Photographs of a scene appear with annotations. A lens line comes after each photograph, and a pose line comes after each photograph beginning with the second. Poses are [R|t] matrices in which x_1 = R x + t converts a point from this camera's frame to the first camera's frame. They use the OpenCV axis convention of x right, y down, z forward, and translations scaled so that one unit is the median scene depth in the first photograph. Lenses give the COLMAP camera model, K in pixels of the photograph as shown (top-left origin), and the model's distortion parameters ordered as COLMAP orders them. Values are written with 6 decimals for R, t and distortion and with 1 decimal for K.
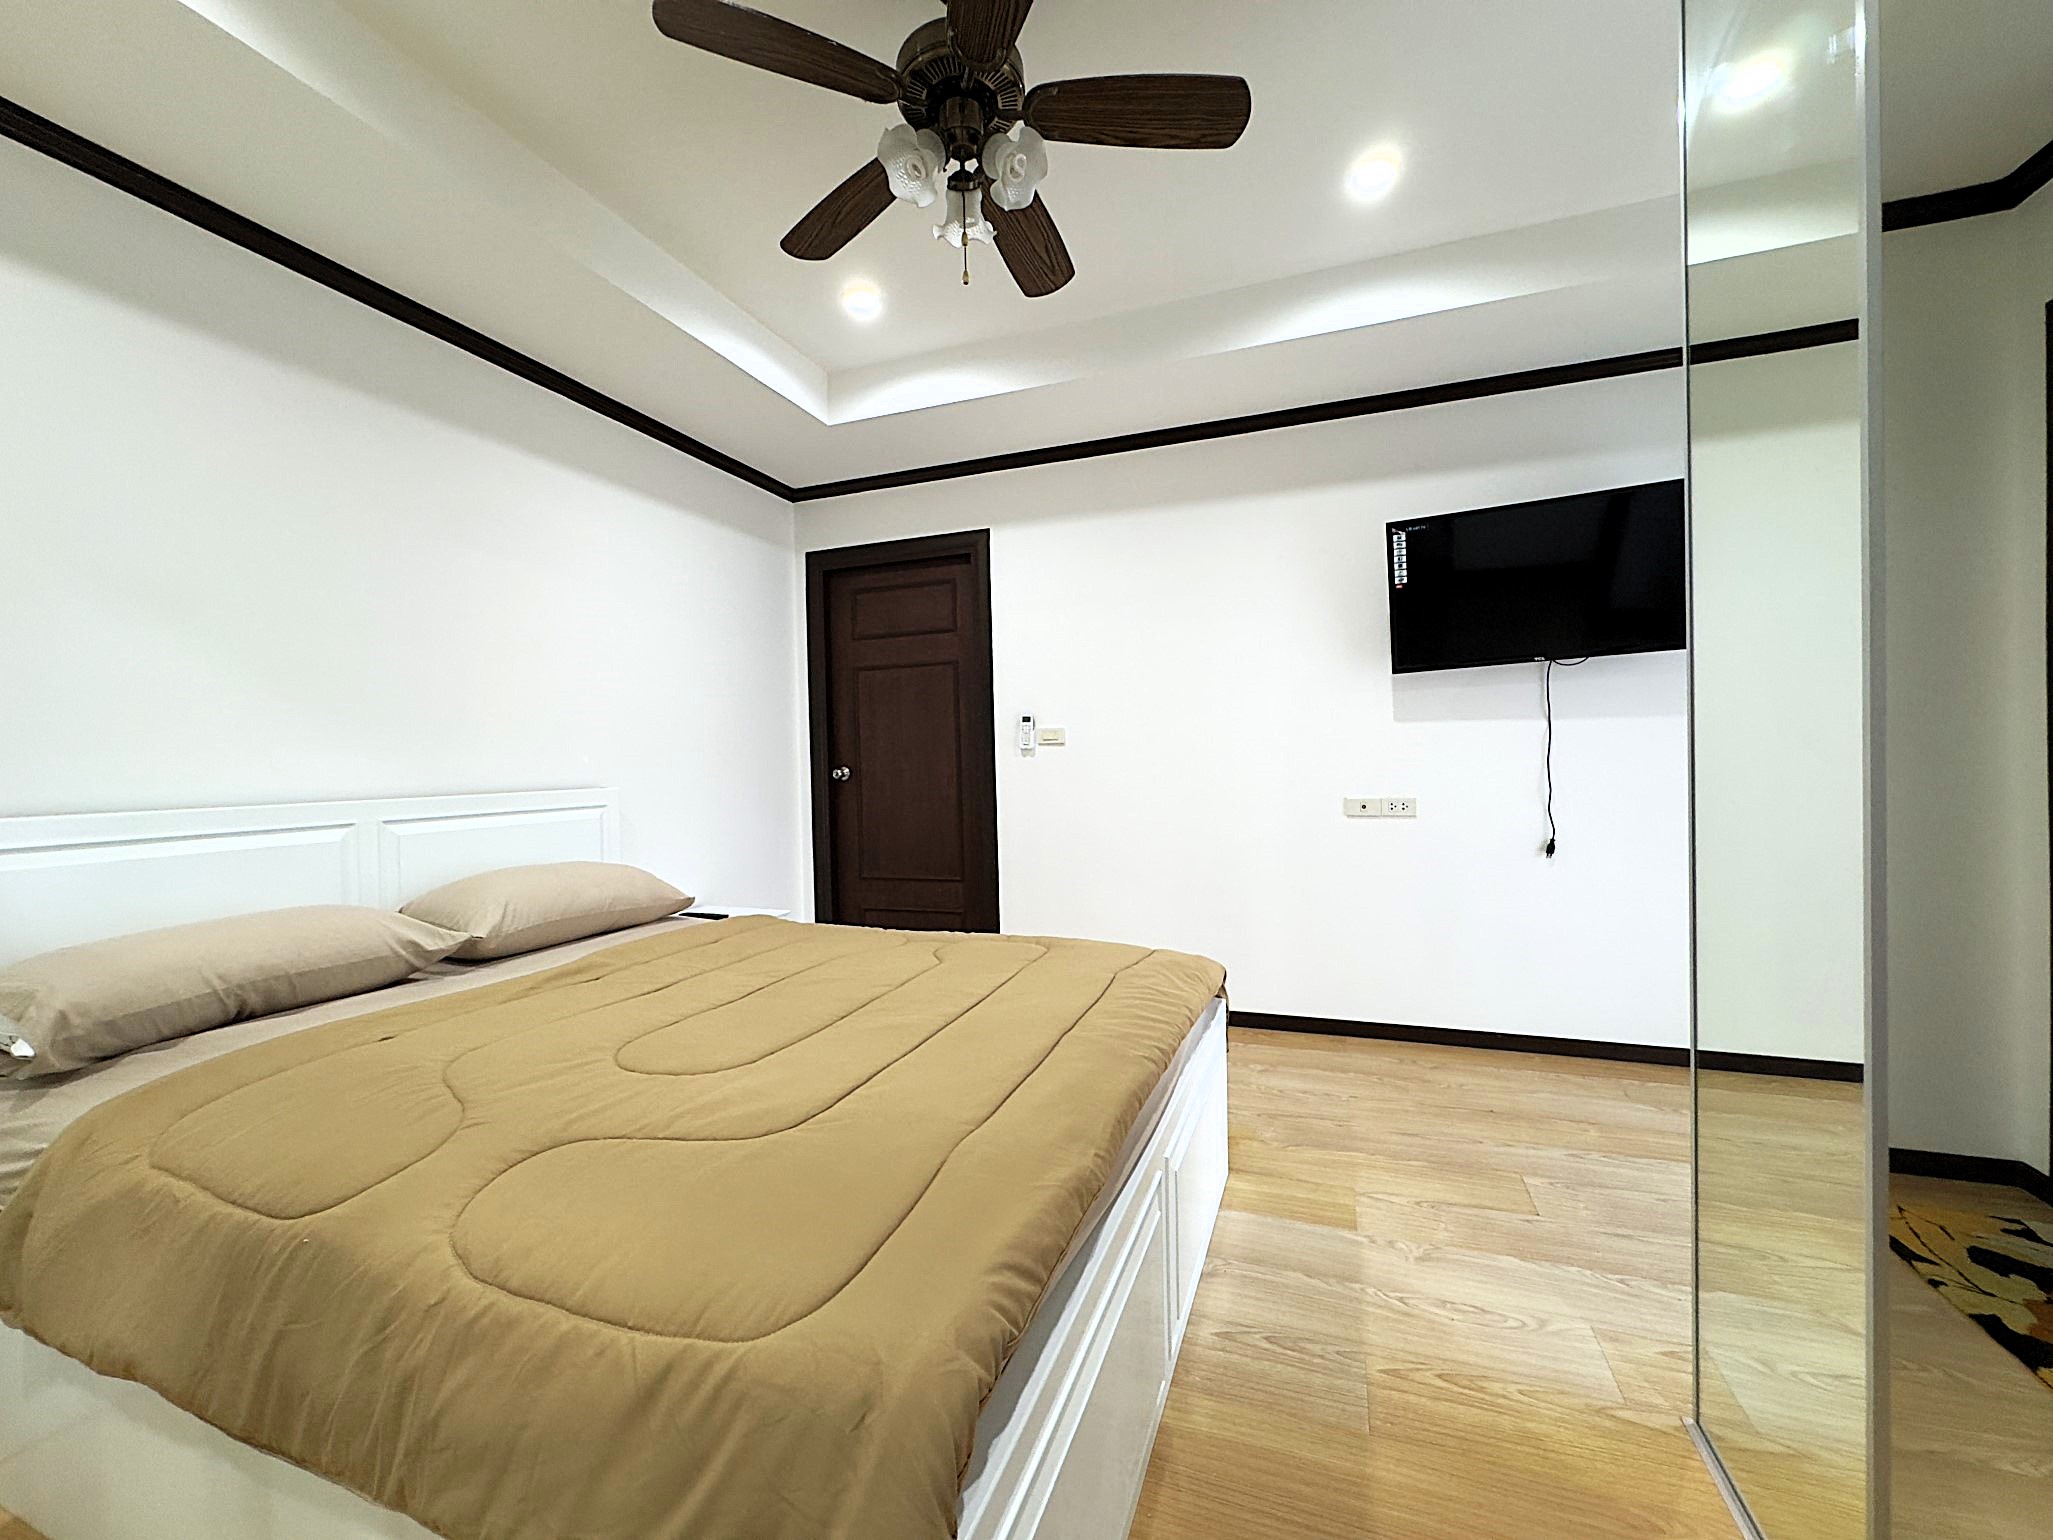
lens RADIAL K [[820.1, 0, 1023.5], [0, 820.1, 768.5], [0, 0, 1]] dist [-0.003741, -0.000228]
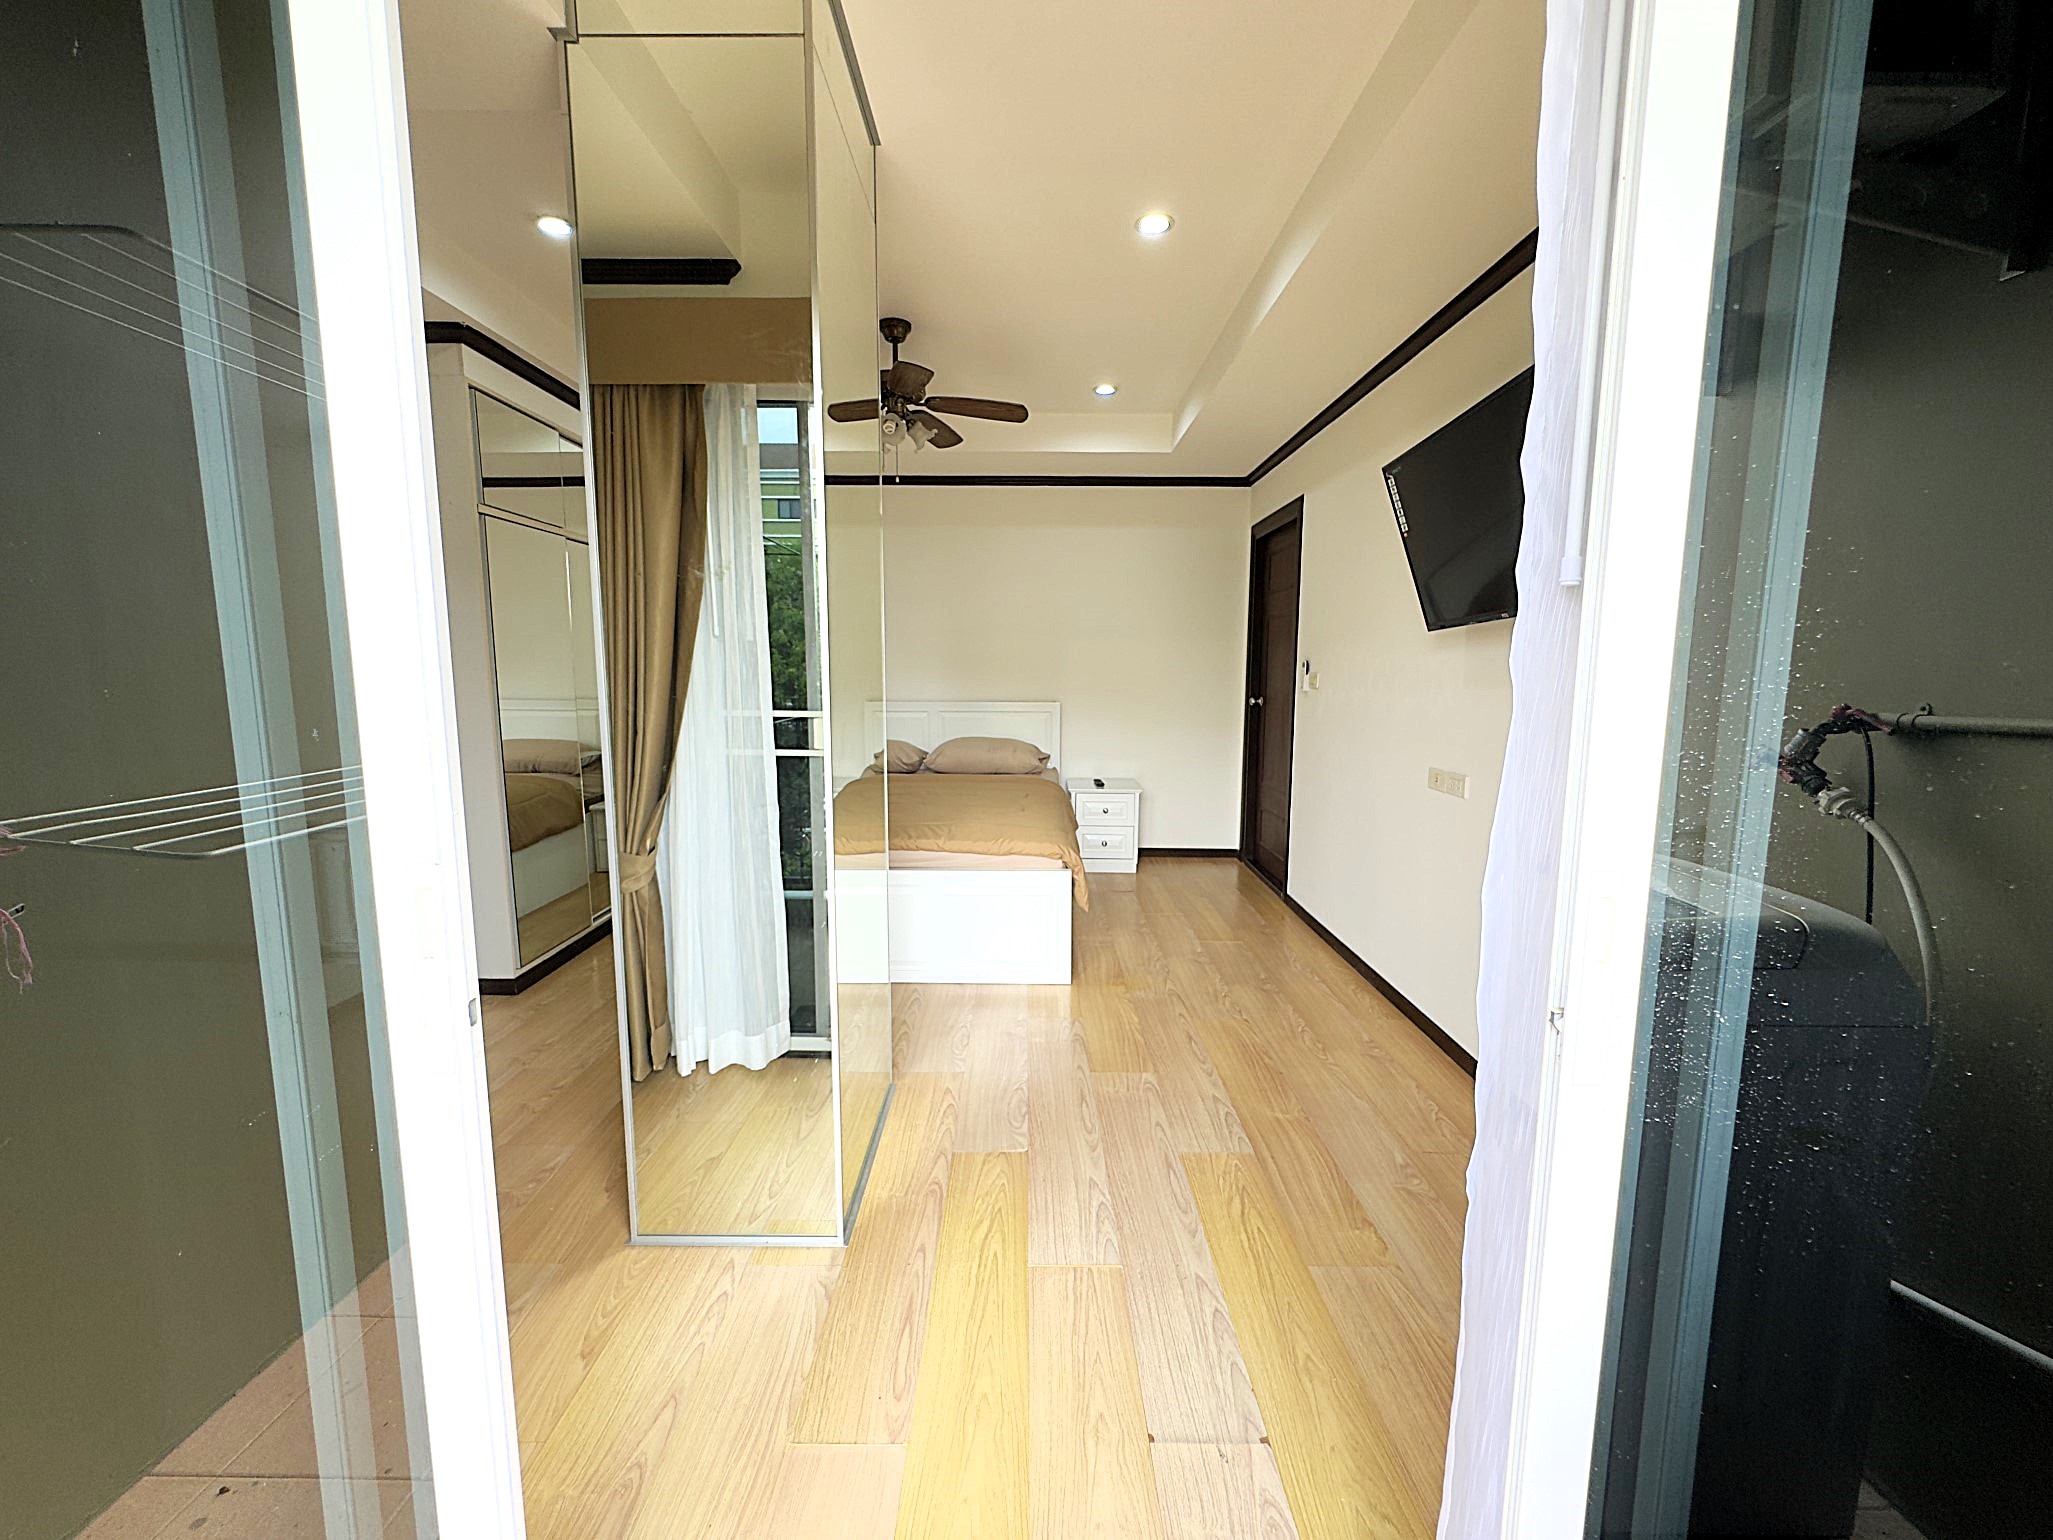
lens RADIAL K [[820.1, 0, 1023.5], [0, 820.1, 768.5], [0, 0, 1]] dist [-0.003741, -0.000228]
pose [[0.345242, 0.140838, -0.927886, 1.180406], [-0.022137, 0.989623, 0.141972, -0.088445], [0.938253, -0.028474, 0.344777, 0.299291]]
